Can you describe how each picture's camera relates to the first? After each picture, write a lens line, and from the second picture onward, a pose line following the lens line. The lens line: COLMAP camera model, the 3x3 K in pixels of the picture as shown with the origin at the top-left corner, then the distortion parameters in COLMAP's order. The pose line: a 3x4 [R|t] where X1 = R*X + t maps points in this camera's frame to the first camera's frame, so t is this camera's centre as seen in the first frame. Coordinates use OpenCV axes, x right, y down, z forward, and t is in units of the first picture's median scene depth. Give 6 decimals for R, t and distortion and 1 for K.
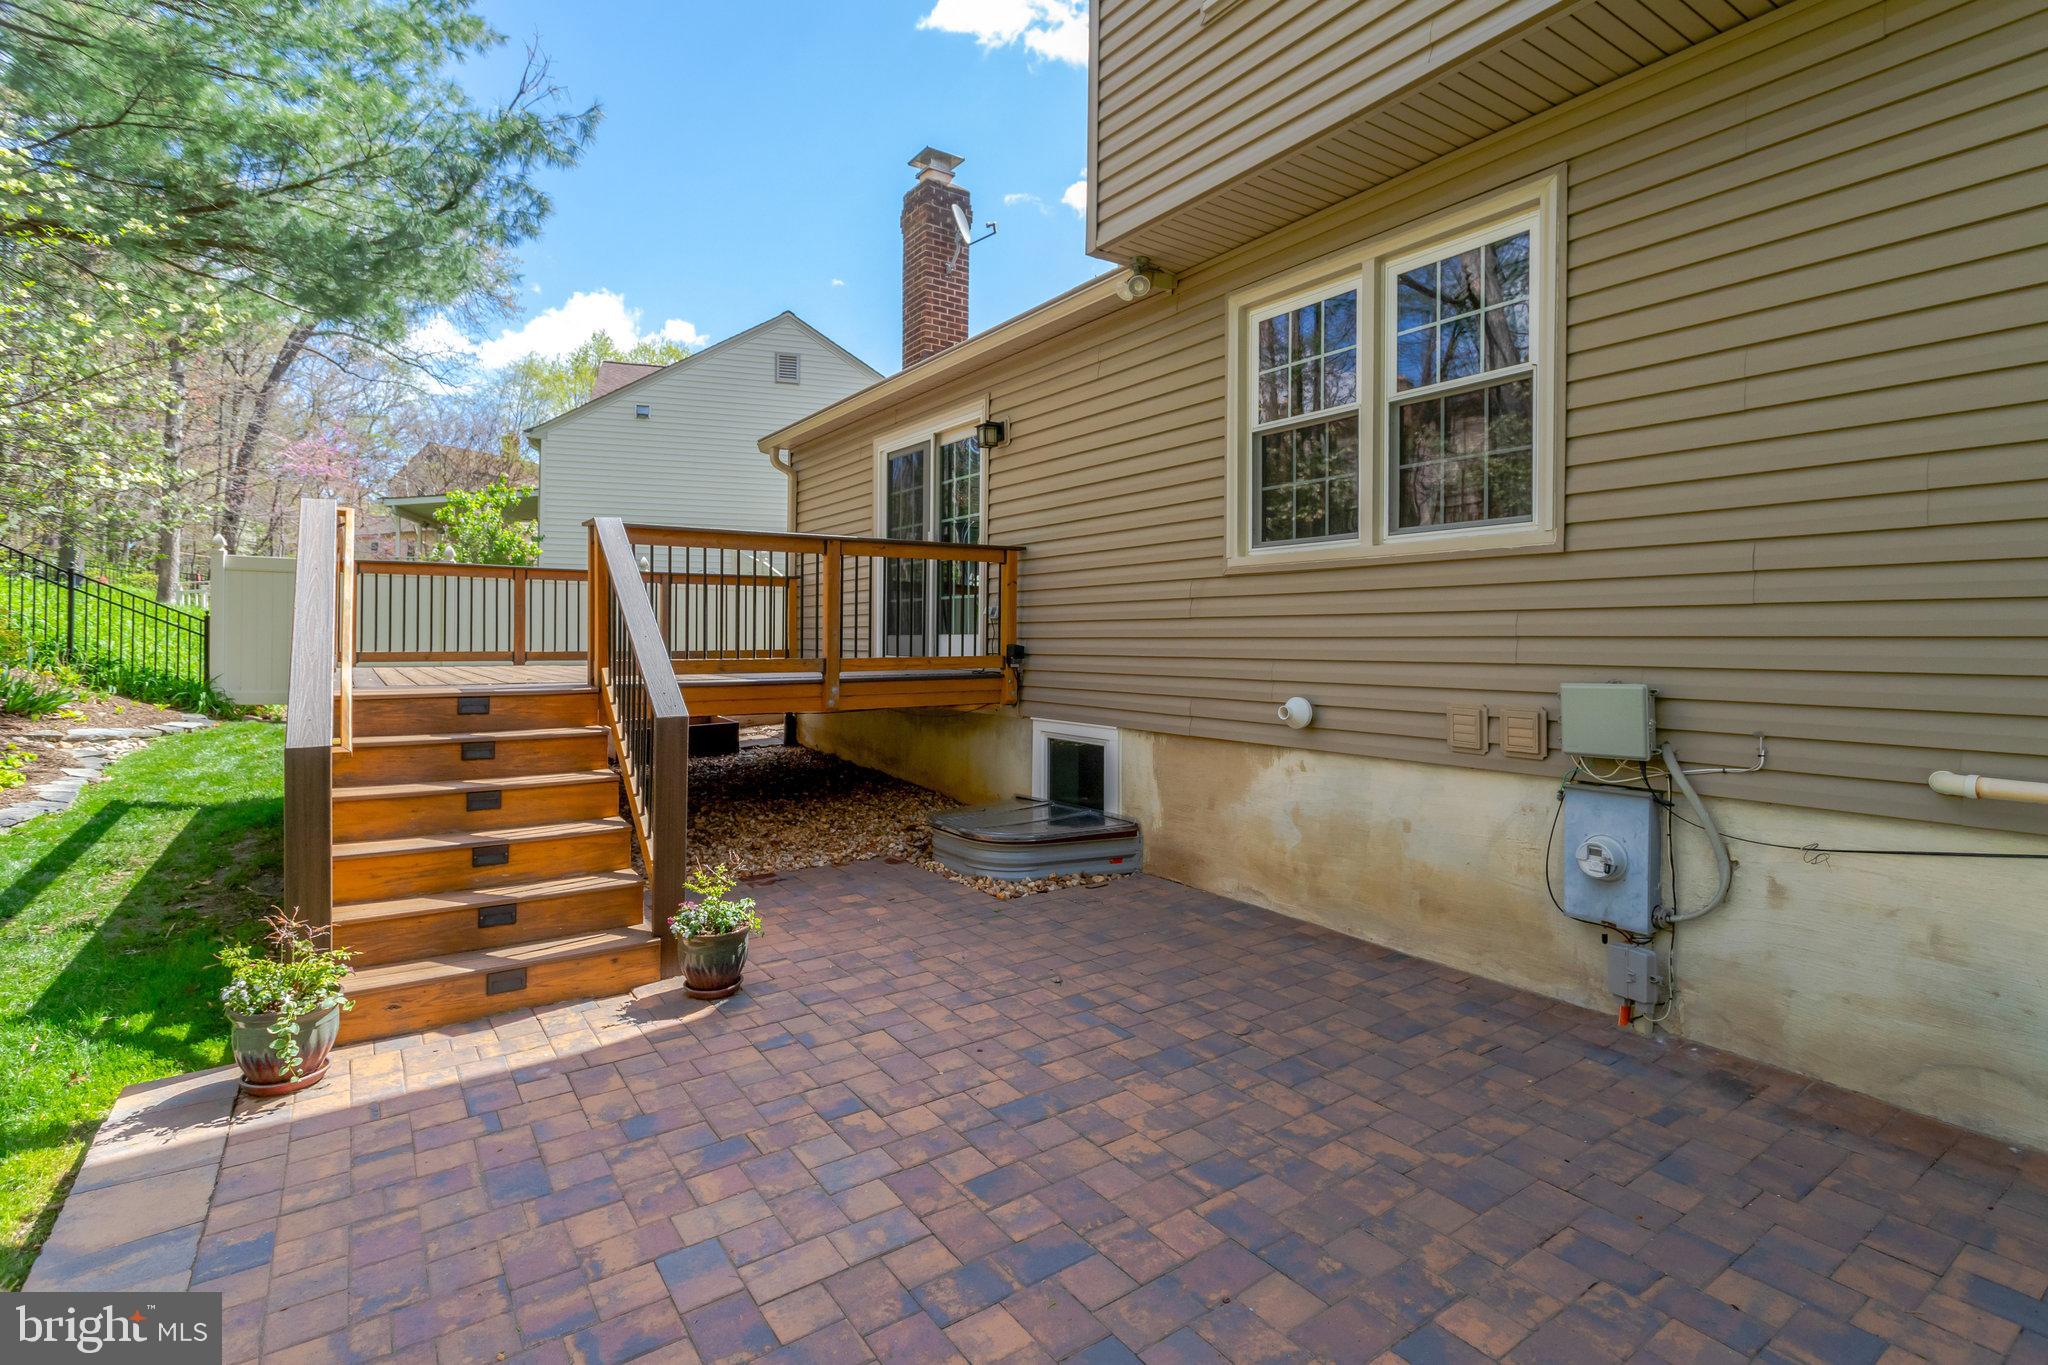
lens RADIAL K [[975.1, 0, 1028.5], [0, 975.1, 633.0], [0, 0, 1]] dist [0.002290, 0.000375]
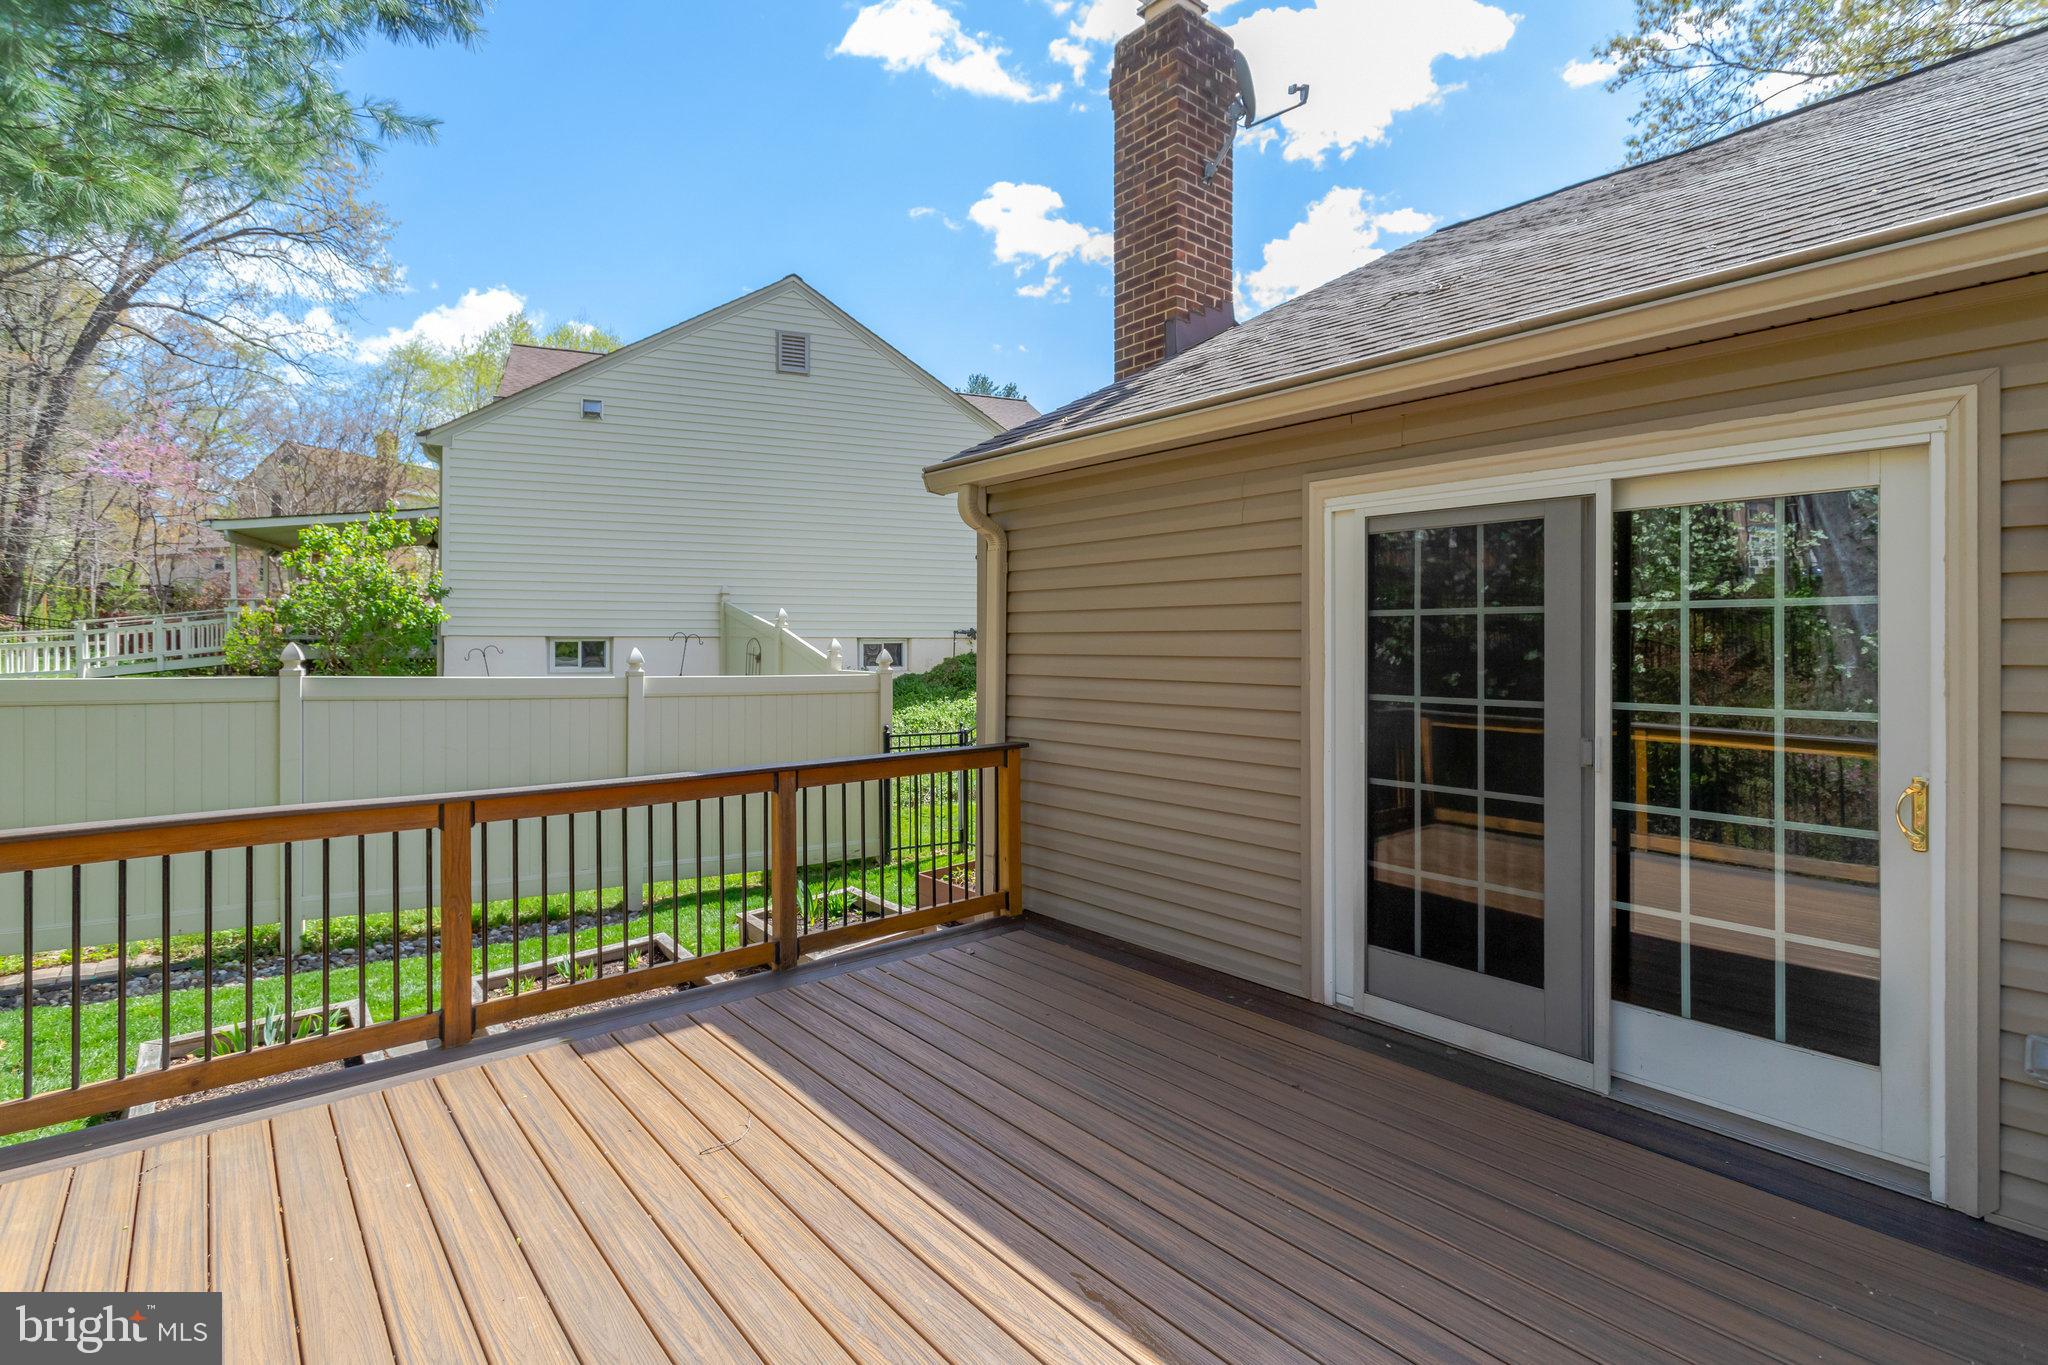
lens RADIAL K [[969.7, 0, 1026.8], [0, 969.7, 648.3], [0, 0, 1]] dist [0.003440, 0.000412]
pose [[0.995558, -0.007043, 0.093888, -0.637944], [0.005900, 0.999905, 0.012443, -0.256770], [-0.093967, -0.011833, 0.995505, 1.142189]]
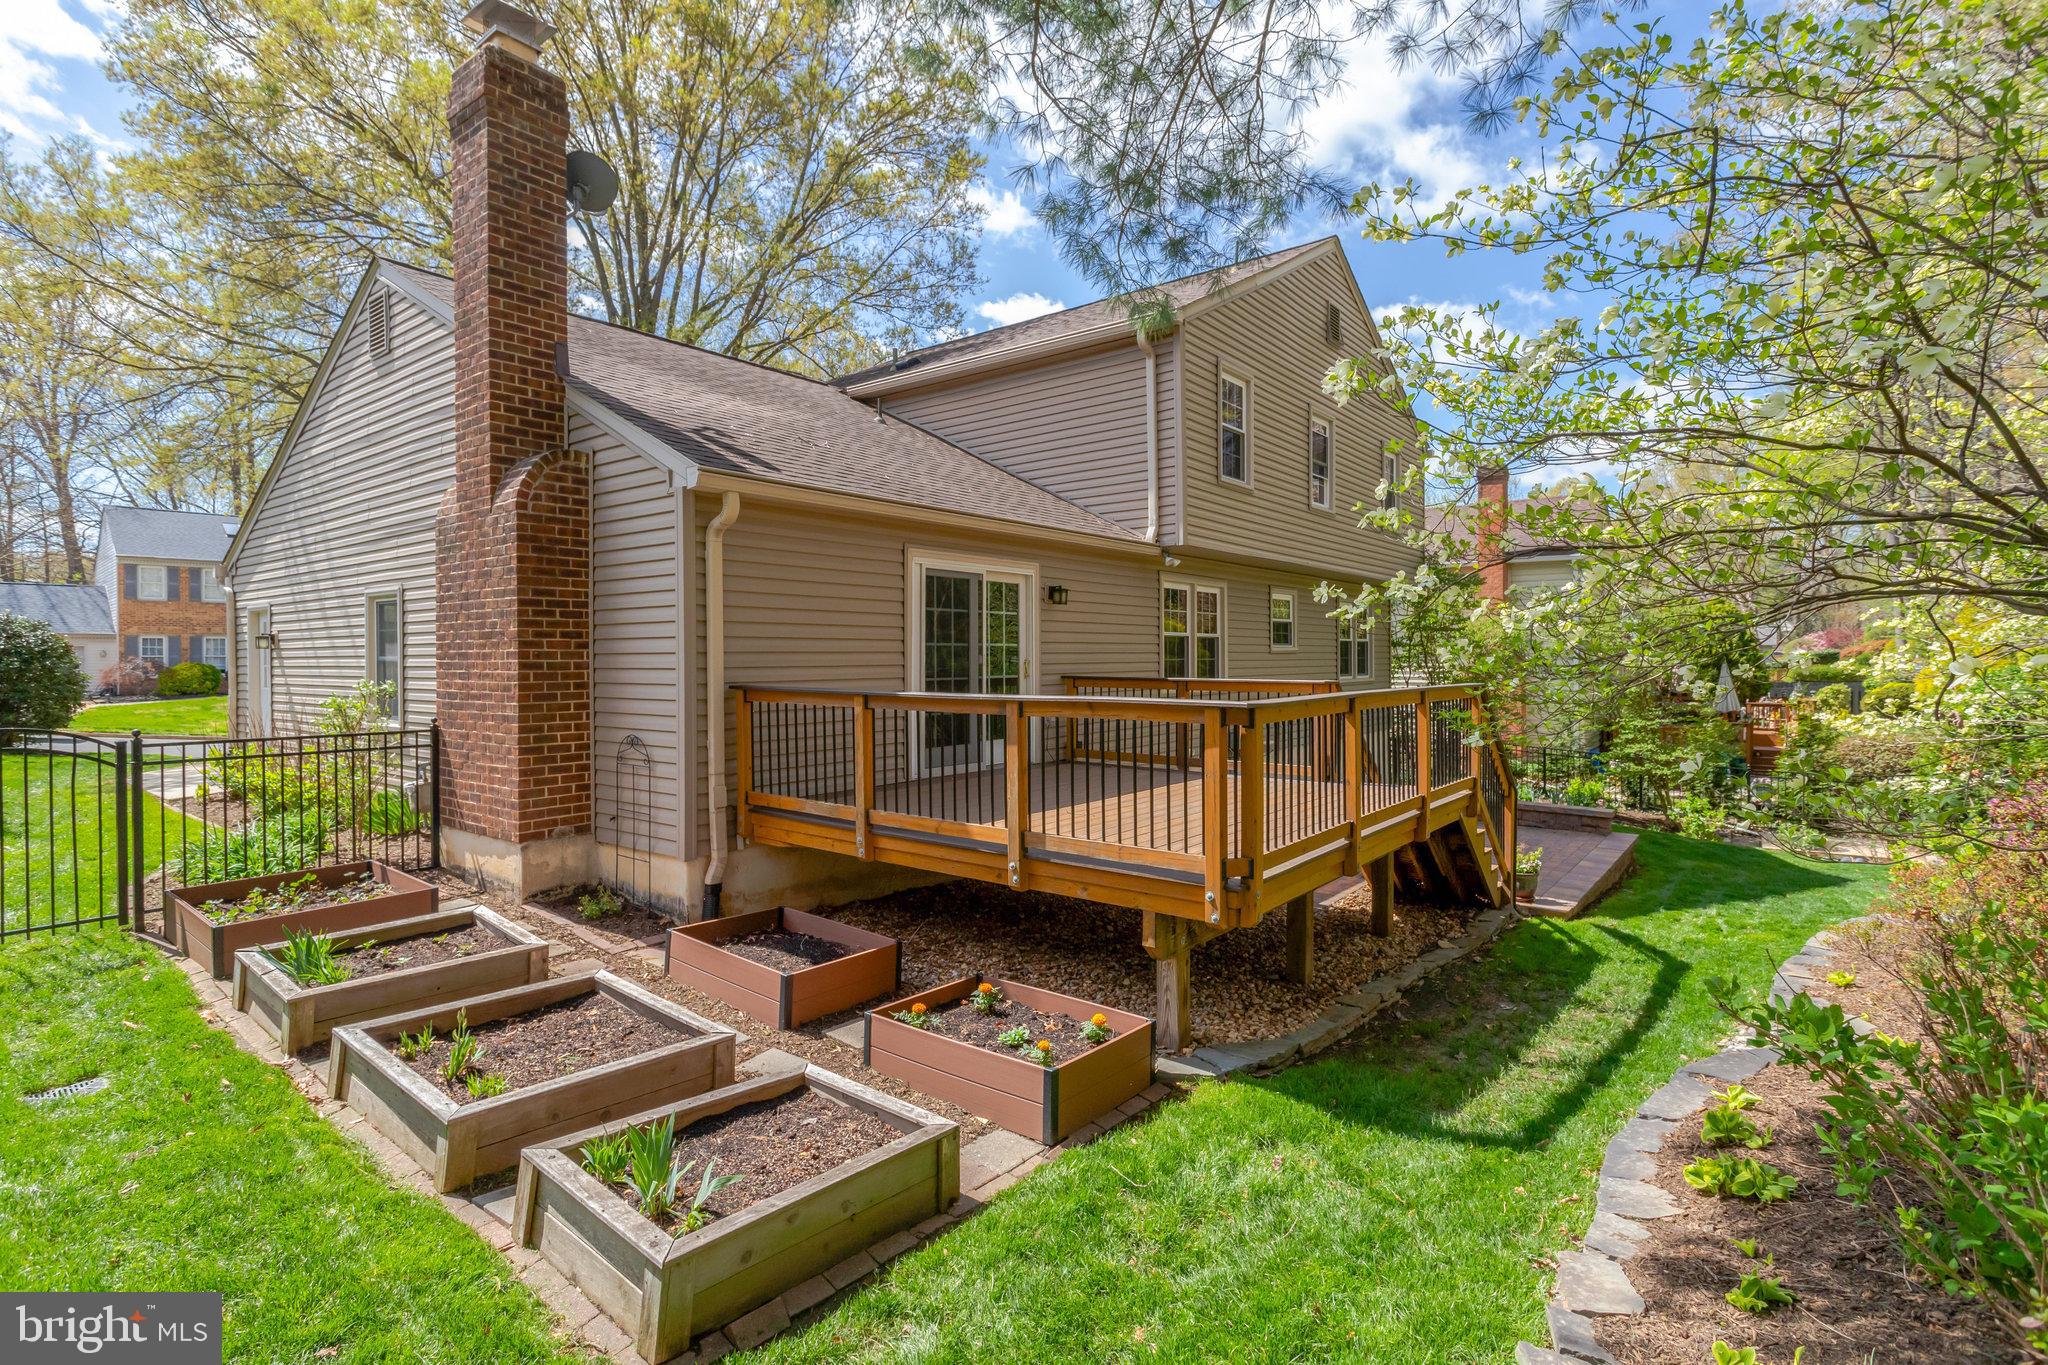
lens RADIAL K [[977.7, 0, 1029.5], [0, 977.7, 658.8], [0, 0, 1]] dist [0.000719, 0.000162]
pose [[-0.295032, -0.004658, 0.955476, -2.193762], [-0.003606, 0.999986, 0.003762, -0.182137], [-0.955481, -0.002335, -0.295045, 2.302671]]
